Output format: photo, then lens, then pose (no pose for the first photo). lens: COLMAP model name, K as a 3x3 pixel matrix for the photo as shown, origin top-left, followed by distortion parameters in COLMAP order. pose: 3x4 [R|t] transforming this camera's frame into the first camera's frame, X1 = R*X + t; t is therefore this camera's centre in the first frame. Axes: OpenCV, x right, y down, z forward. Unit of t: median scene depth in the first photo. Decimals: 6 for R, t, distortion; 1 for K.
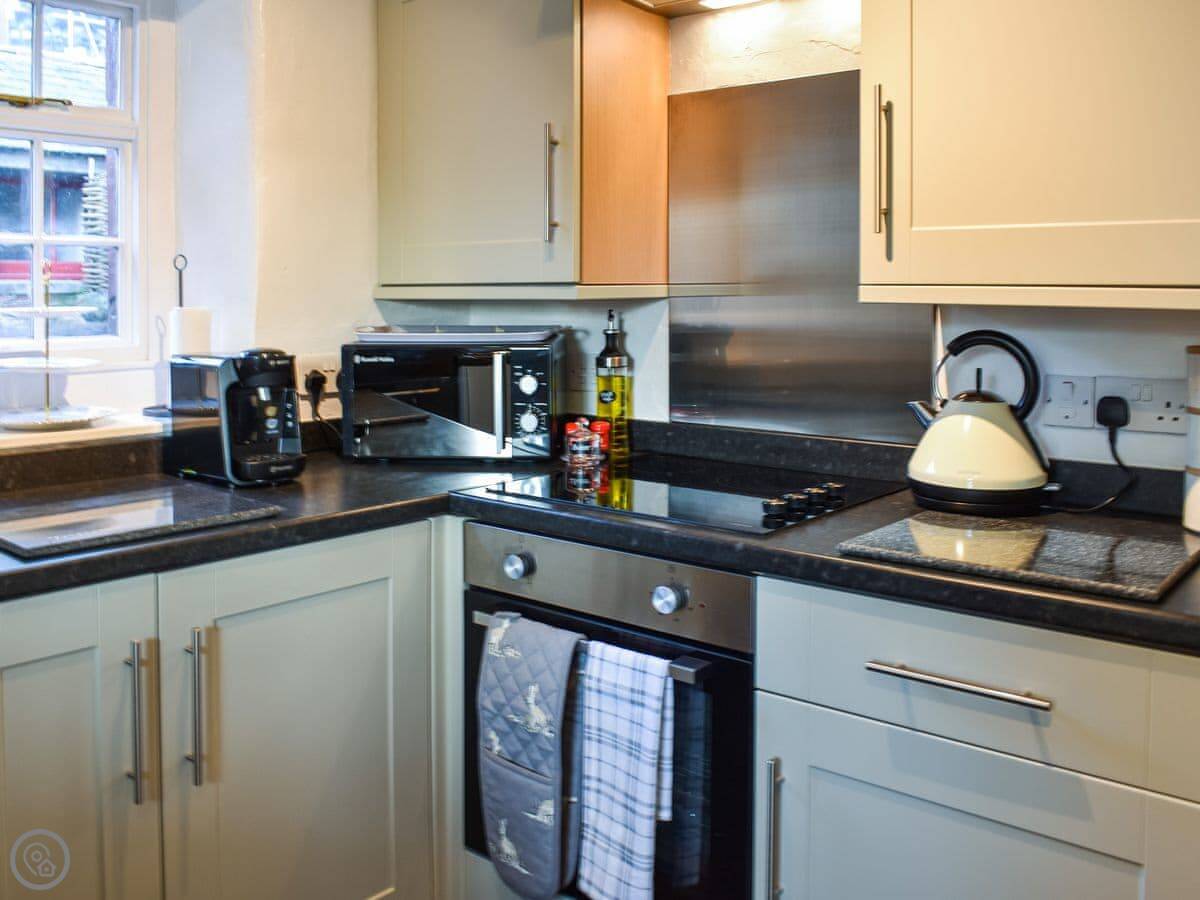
lens RADIAL K [[1133.5, 0, 598.7], [0, 1133.5, 426.0], [0, 0, 1]] dist [-0.071306, 0.005945]
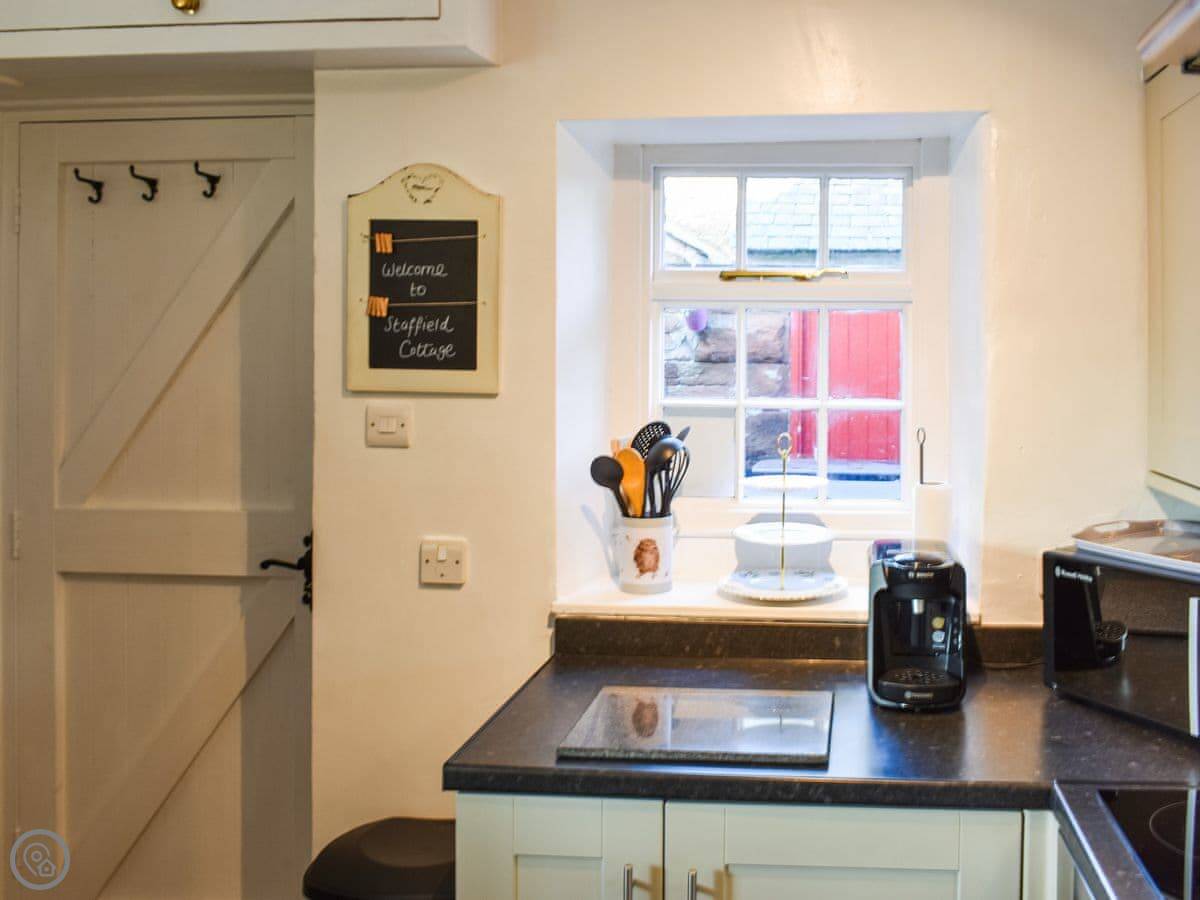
lens RADIAL K [[1133.5, 0, 598.7], [0, 1133.5, 426.0], [0, 0, 1]] dist [-0.071306, 0.005945]
pose [[0.586862, 0.030610, -0.809108, 0.243880], [-0.091246, 0.995420, -0.028524, -0.111408], [0.804529, 0.090567, 0.586967, 0.253251]]
